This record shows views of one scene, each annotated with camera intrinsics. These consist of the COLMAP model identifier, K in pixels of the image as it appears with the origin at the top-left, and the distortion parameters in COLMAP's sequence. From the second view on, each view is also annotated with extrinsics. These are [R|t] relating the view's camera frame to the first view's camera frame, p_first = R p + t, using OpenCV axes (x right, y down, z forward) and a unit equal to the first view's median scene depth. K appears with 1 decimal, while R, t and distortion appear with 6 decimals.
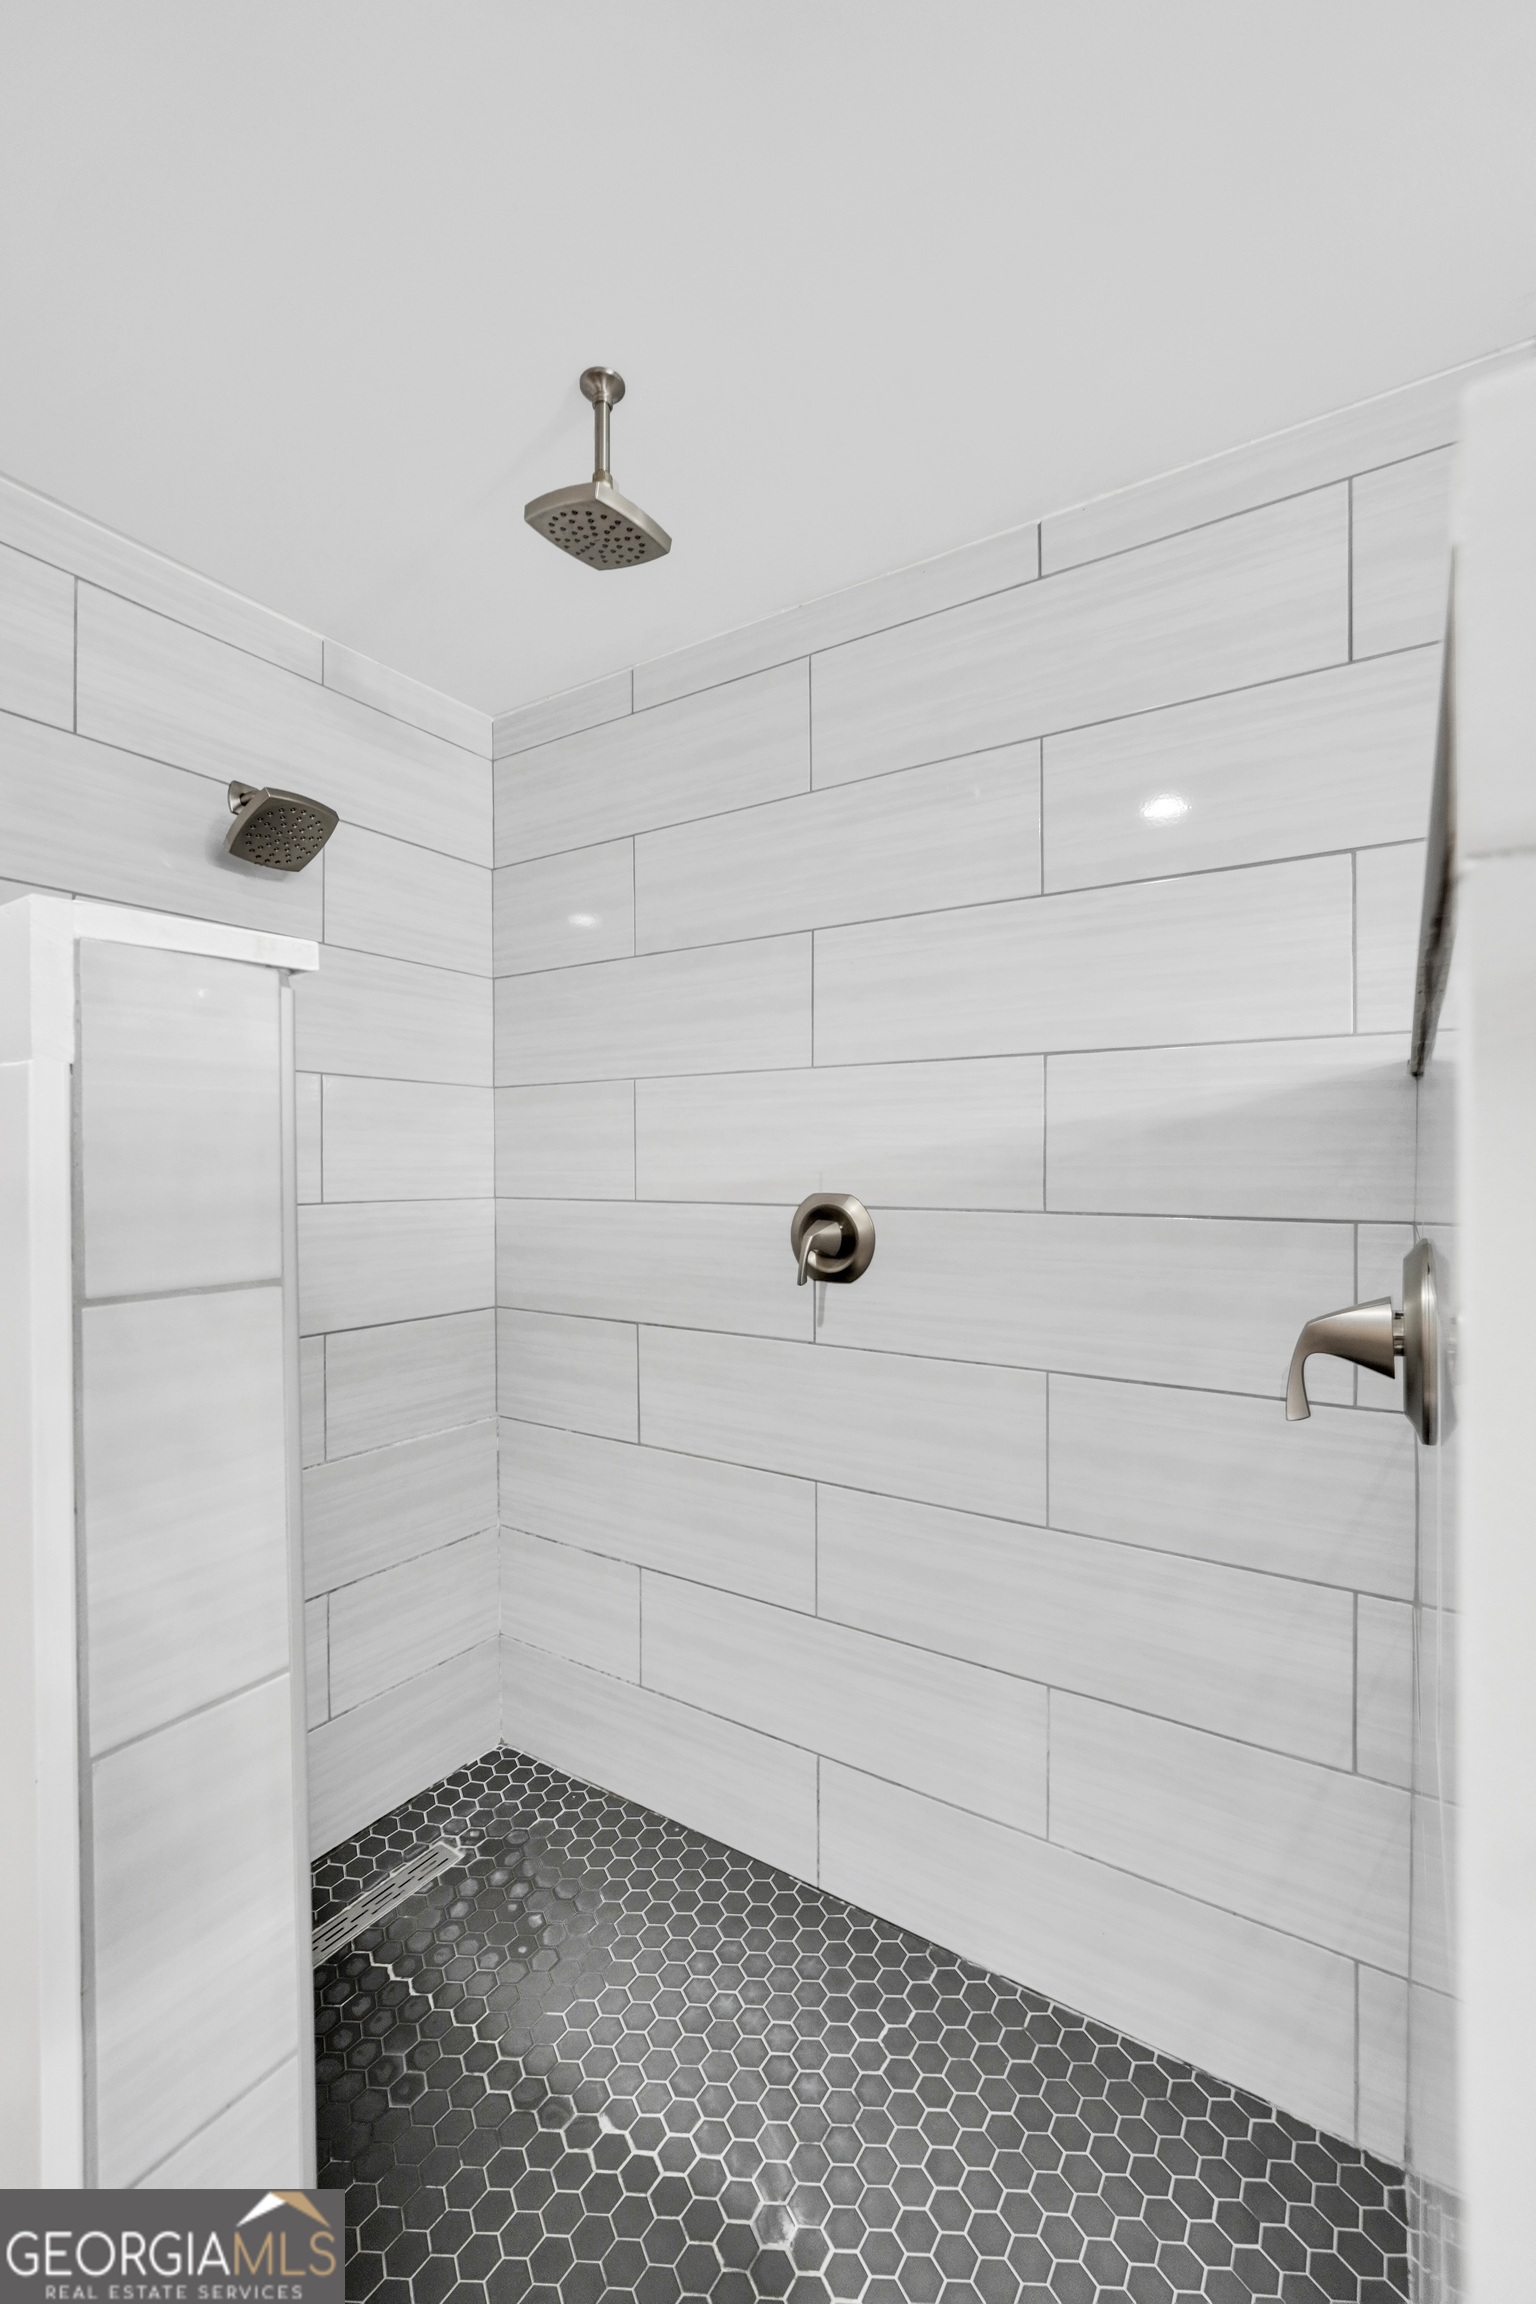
lens RADIAL K [[974.2, 0, 776.9], [0, 974.2, 1172.6], [0, 0, 1]] dist [-0.018849, 0.005748]
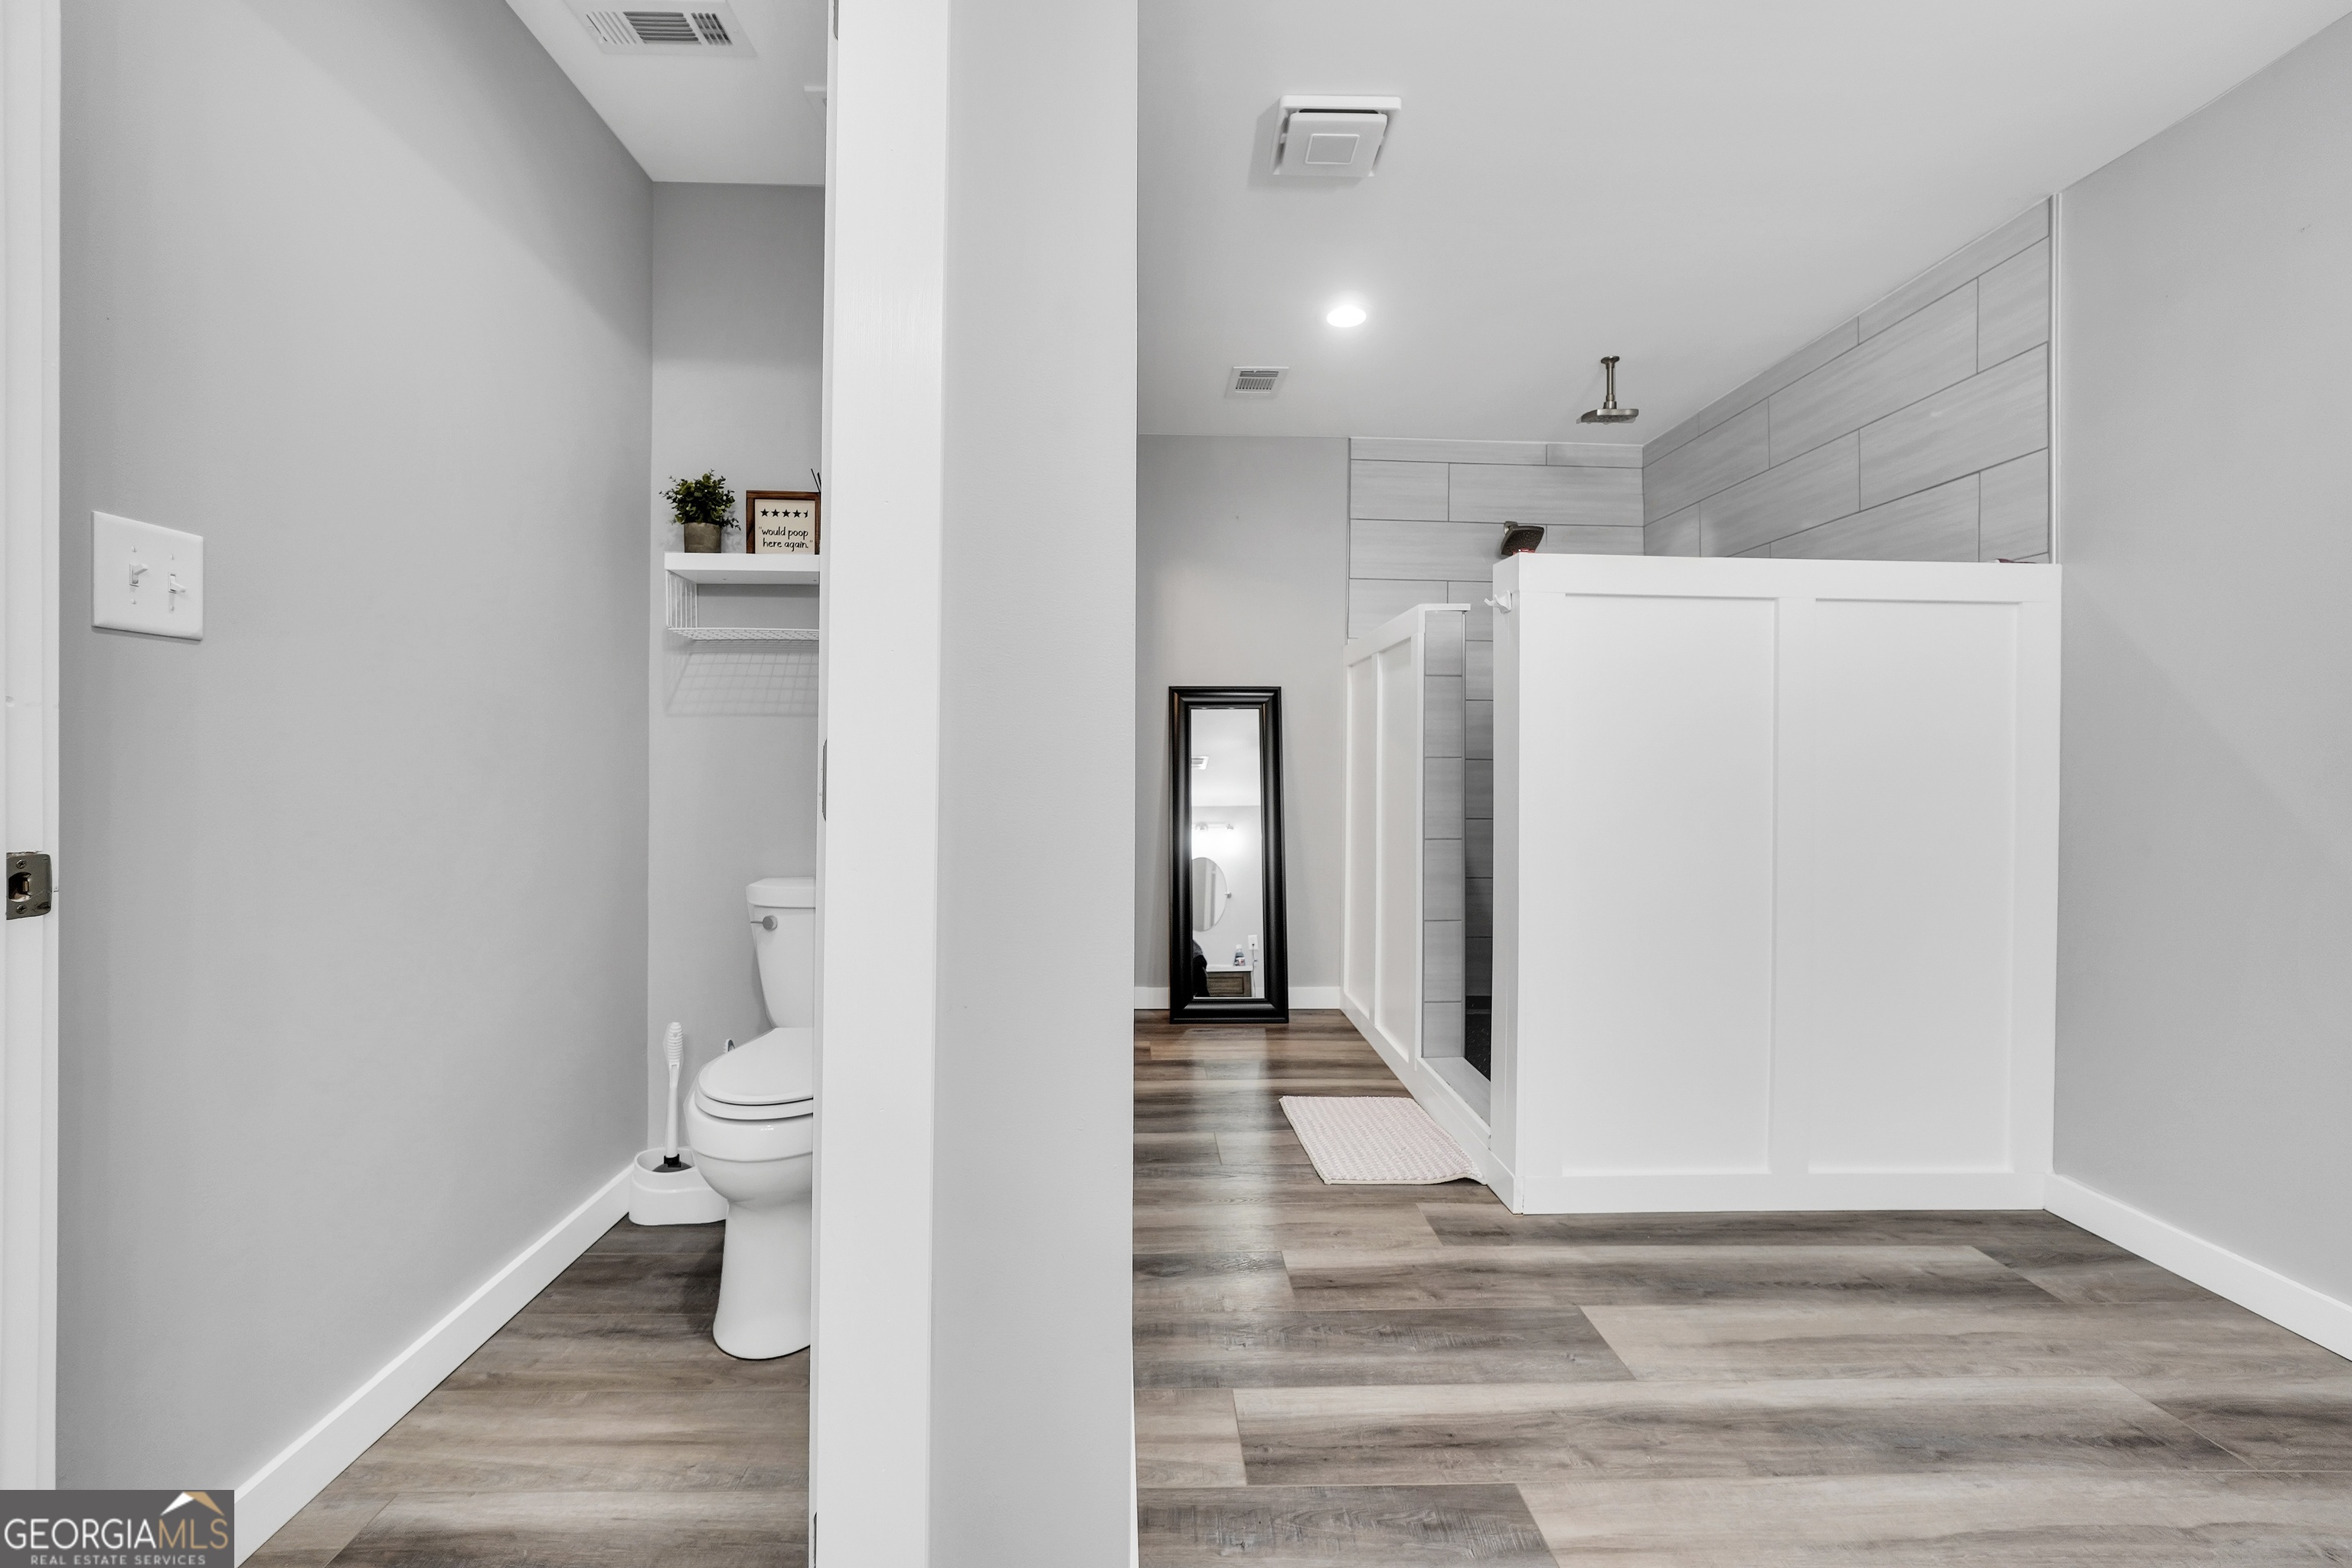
lens RADIAL K [[994.5, 0, 1169.6], [0, 994.5, 754.9], [0, 0, 1]] dist [-0.018849, 0.005748]
pose [[0.581625, -0.003778, -0.813448, 1.219641], [-0.013148, 0.999815, -0.014045, 0.273485], [0.813351, 0.018864, 0.581468, -1.401460]]
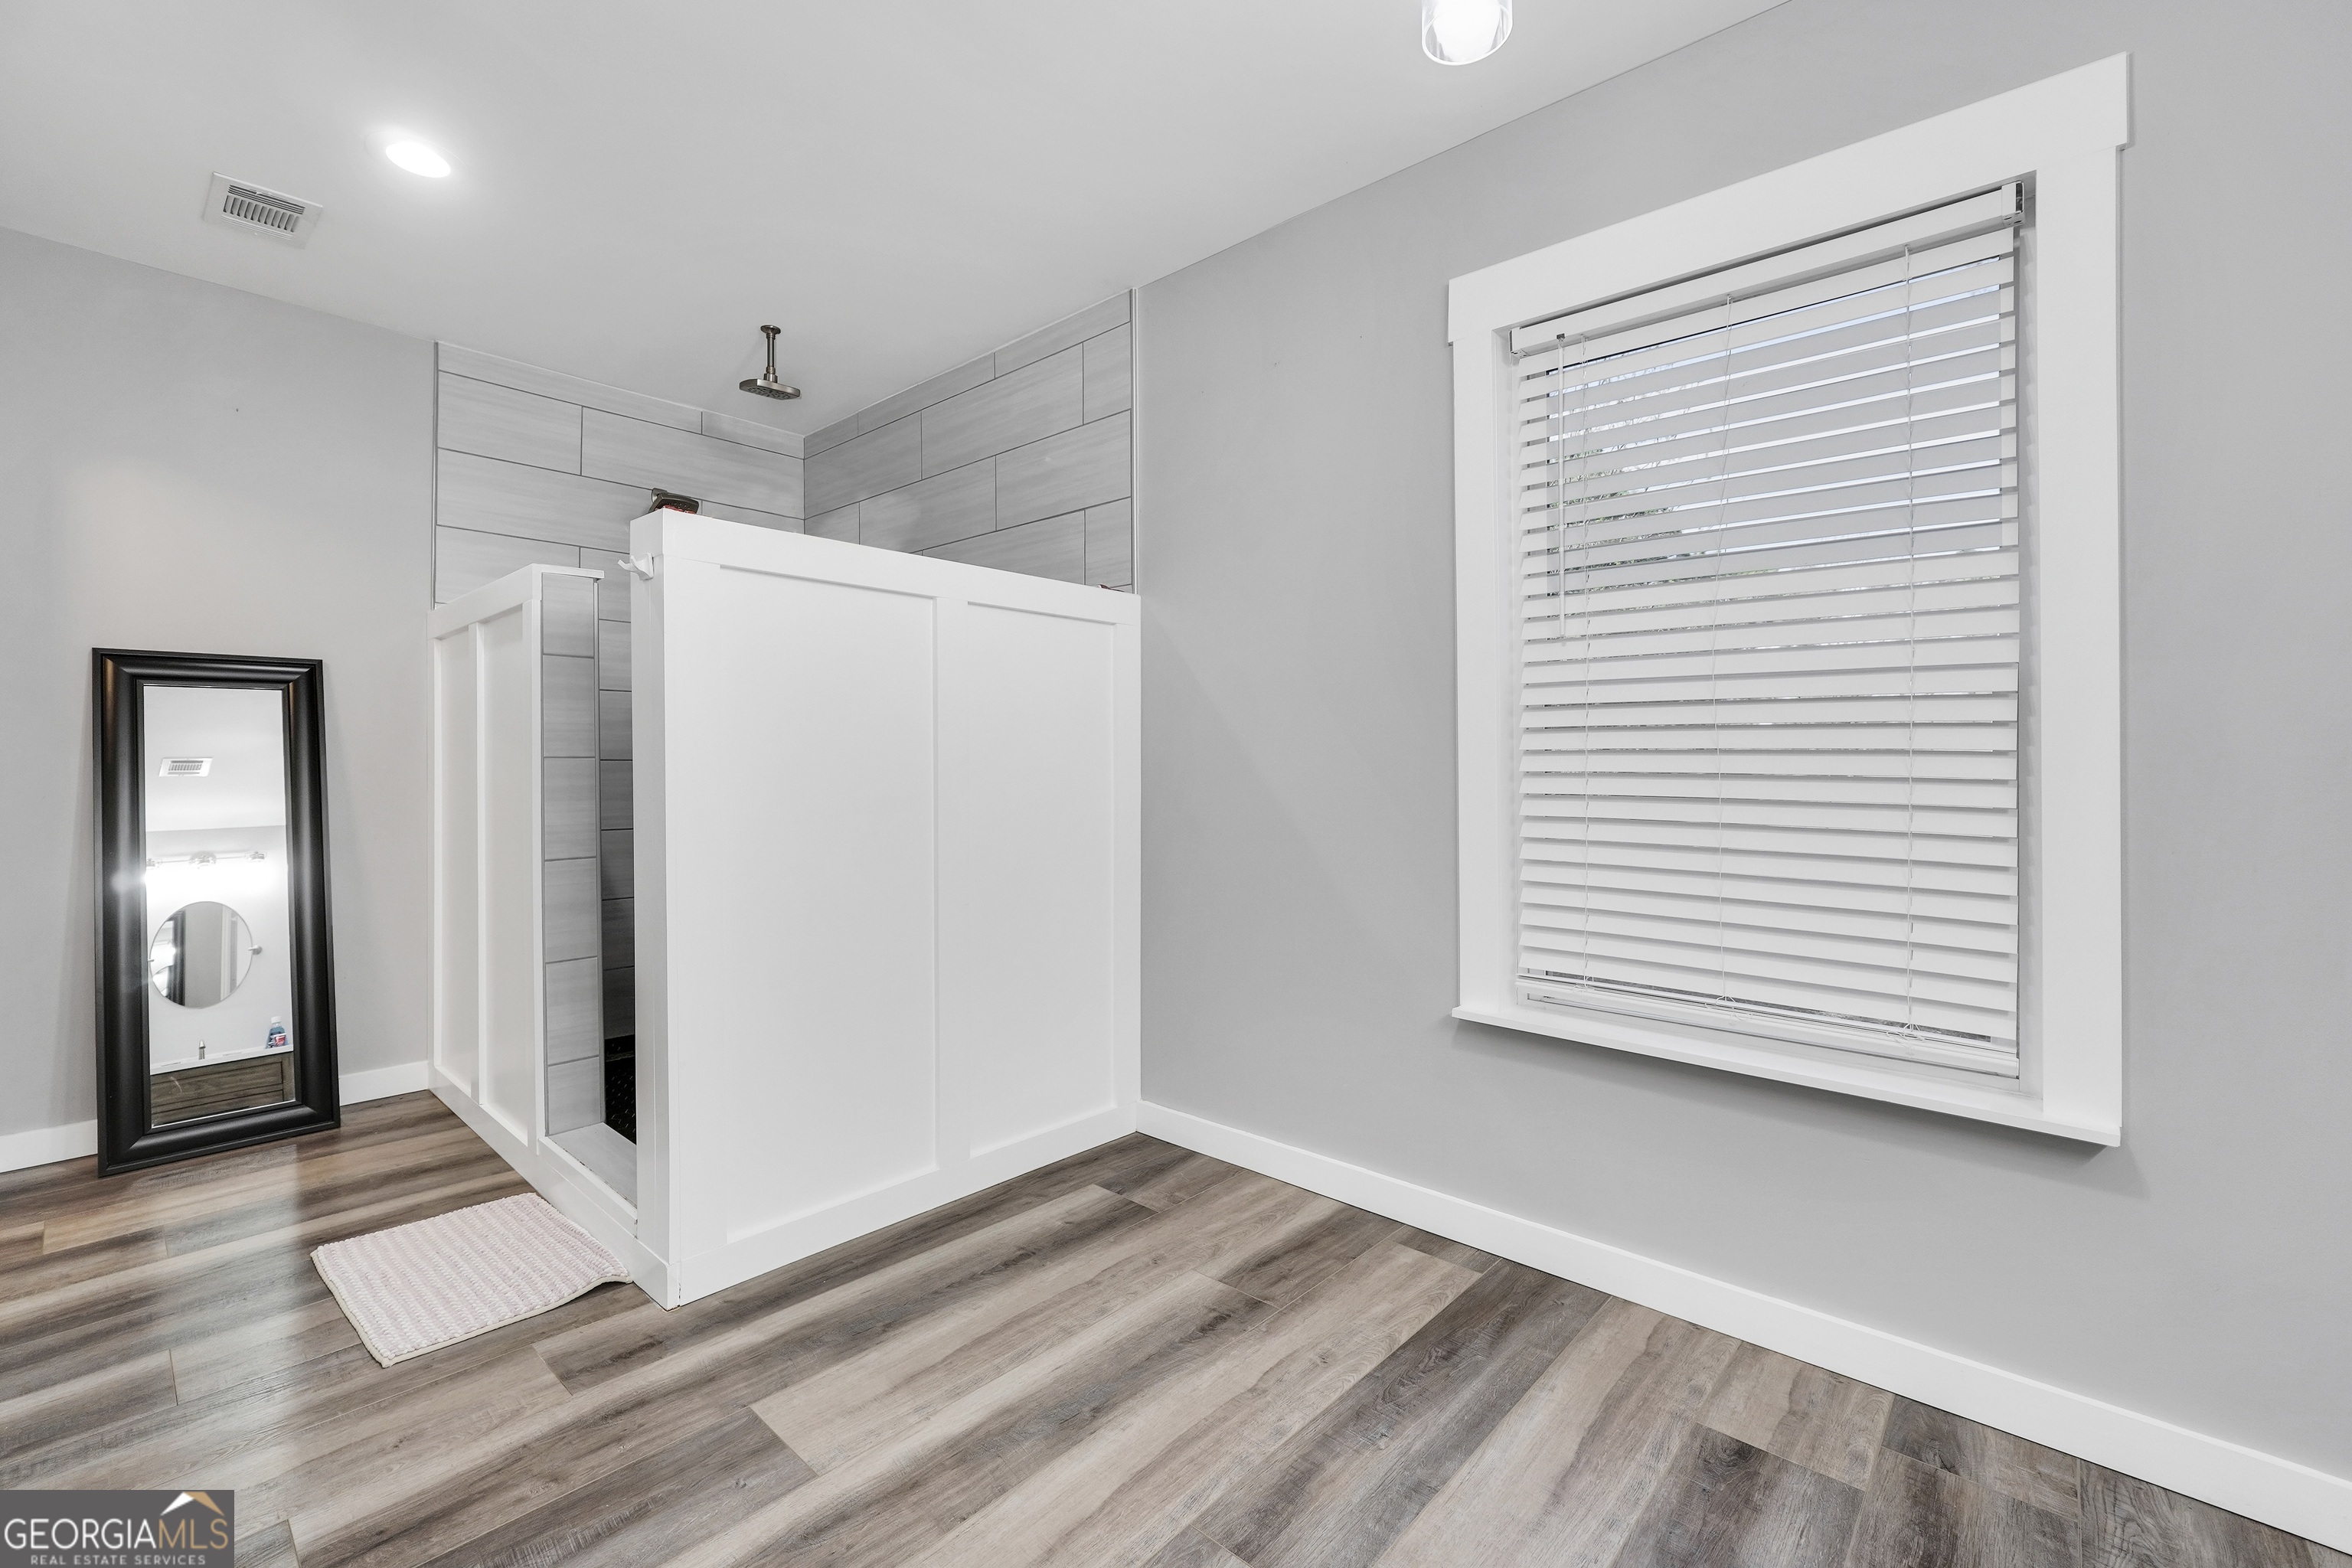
lens RADIAL K [[994.5, 0, 1169.4], [0, 994.5, 774.8], [0, 0, 1]] dist [-0.018849, 0.005748]
pose [[0.988668, -0.003083, -0.150085, 1.111208], [0.003383, 0.999993, 0.001743, 0.271953], [0.150079, -0.002231, 0.988671, -1.220945]]
